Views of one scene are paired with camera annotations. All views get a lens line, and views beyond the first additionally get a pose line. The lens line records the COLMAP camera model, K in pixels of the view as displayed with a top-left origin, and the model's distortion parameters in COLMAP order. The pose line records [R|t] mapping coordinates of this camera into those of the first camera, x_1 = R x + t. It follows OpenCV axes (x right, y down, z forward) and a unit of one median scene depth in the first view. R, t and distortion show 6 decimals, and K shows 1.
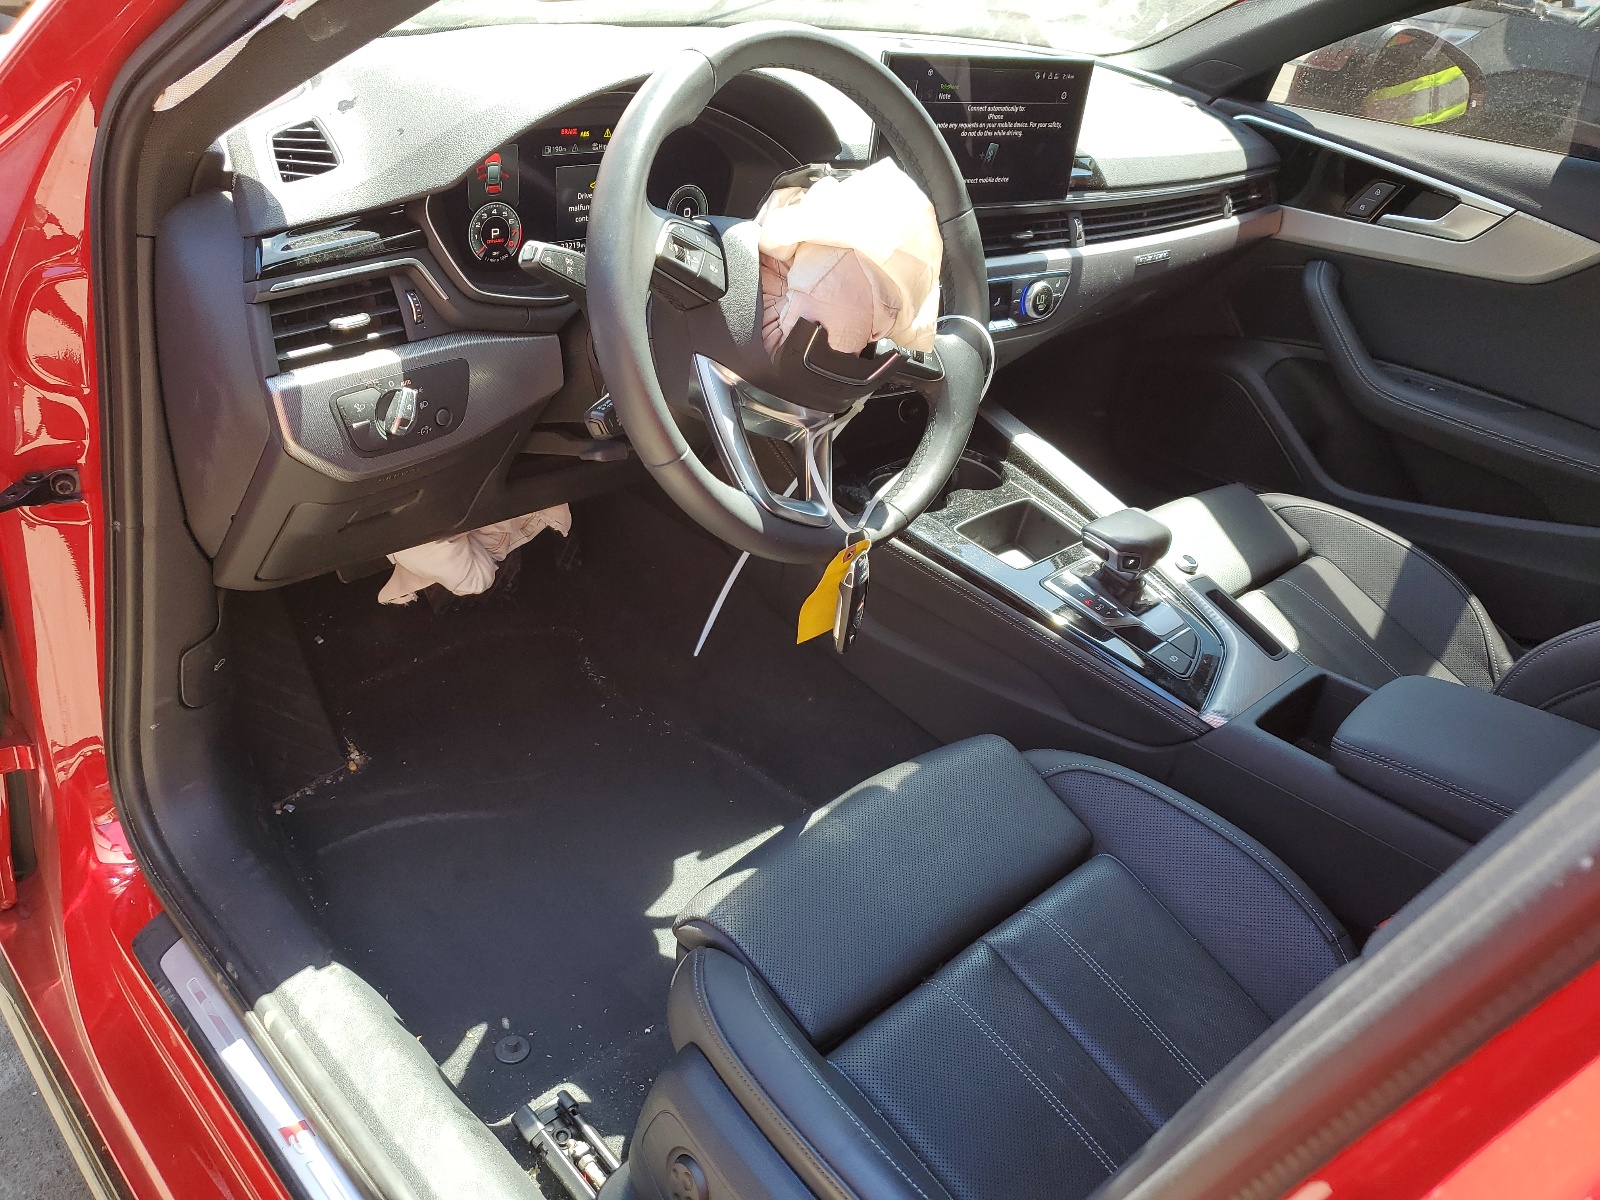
lens RADIAL K [[1225.2, 0, 800.0], [0, 1225.2, 600.0], [0, 0, 1]] dist [0.003019, -0.002502]
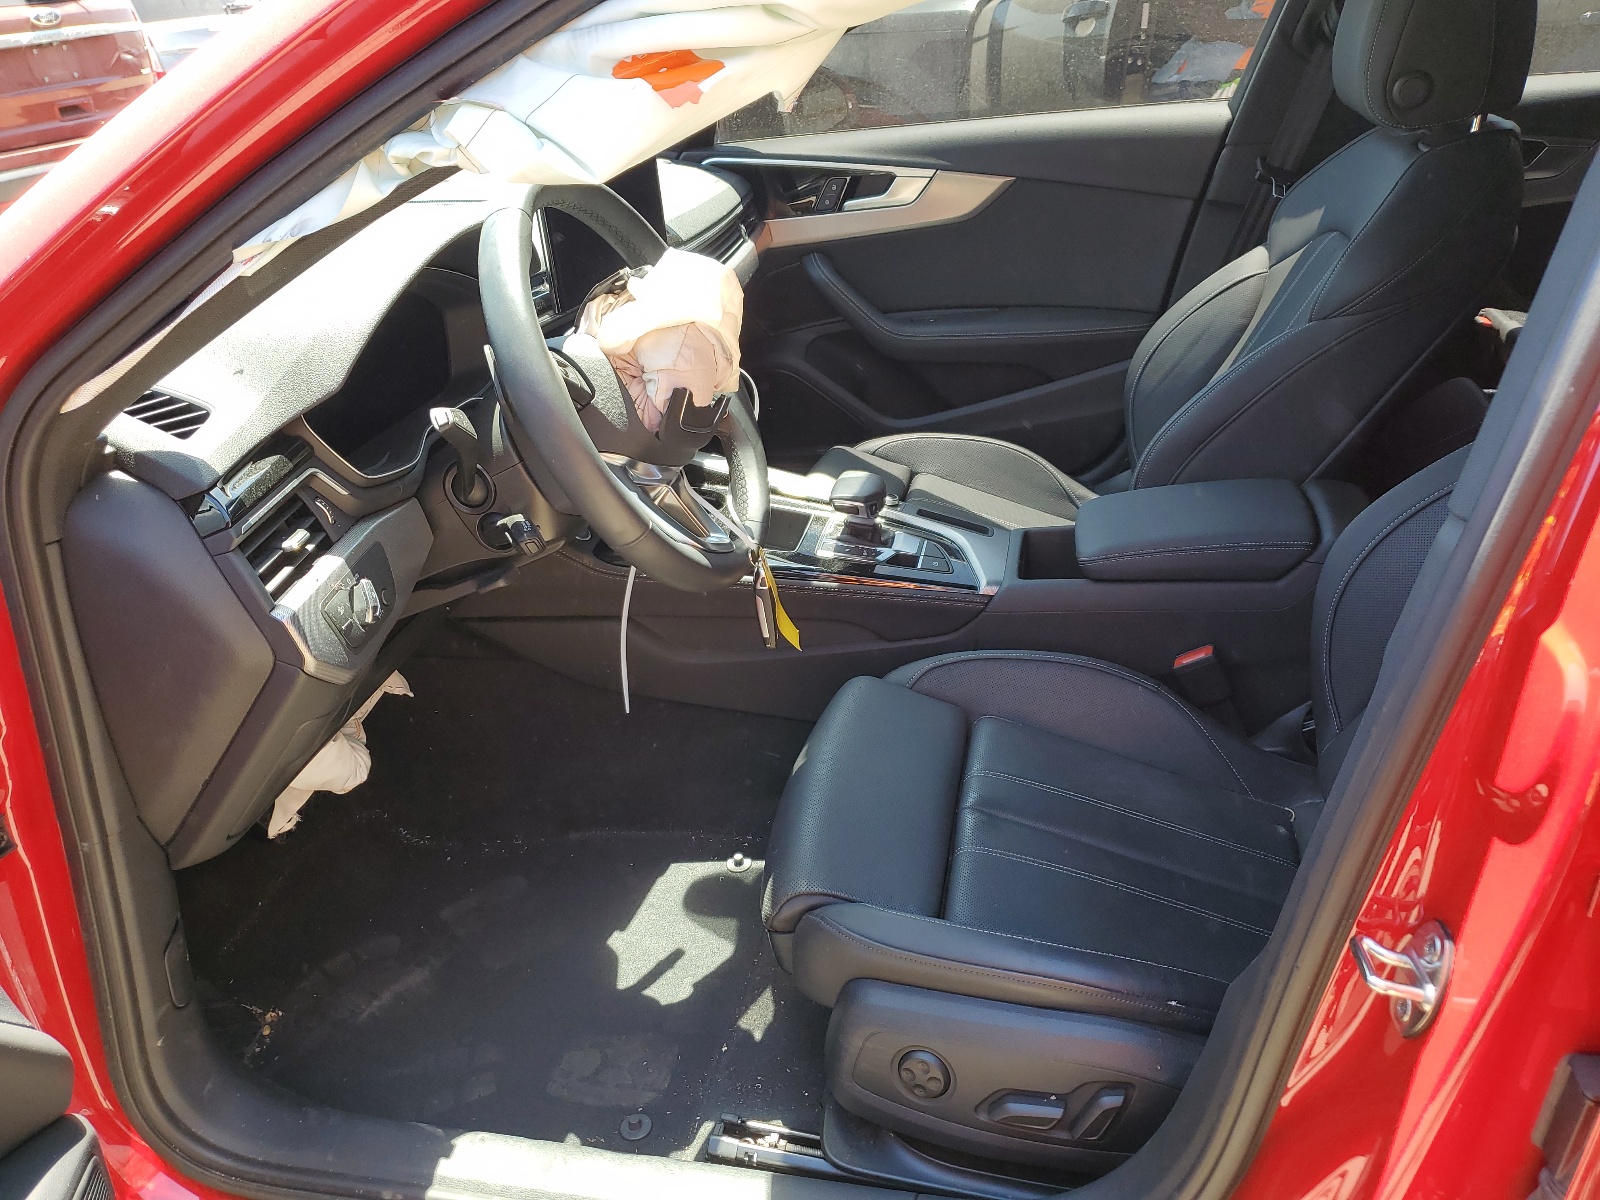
lens RADIAL K [[1202.6, 0, 800.0], [0, 1202.6, 600.0], [0, 0, 1]] dist [0.007750, 0.000894]
pose [[0.825508, -0.408866, 0.389057, -0.371323], [0.430724, 0.901849, 0.033849, -0.024754], [-0.364711, 0.139634, 0.920591, -0.091196]]
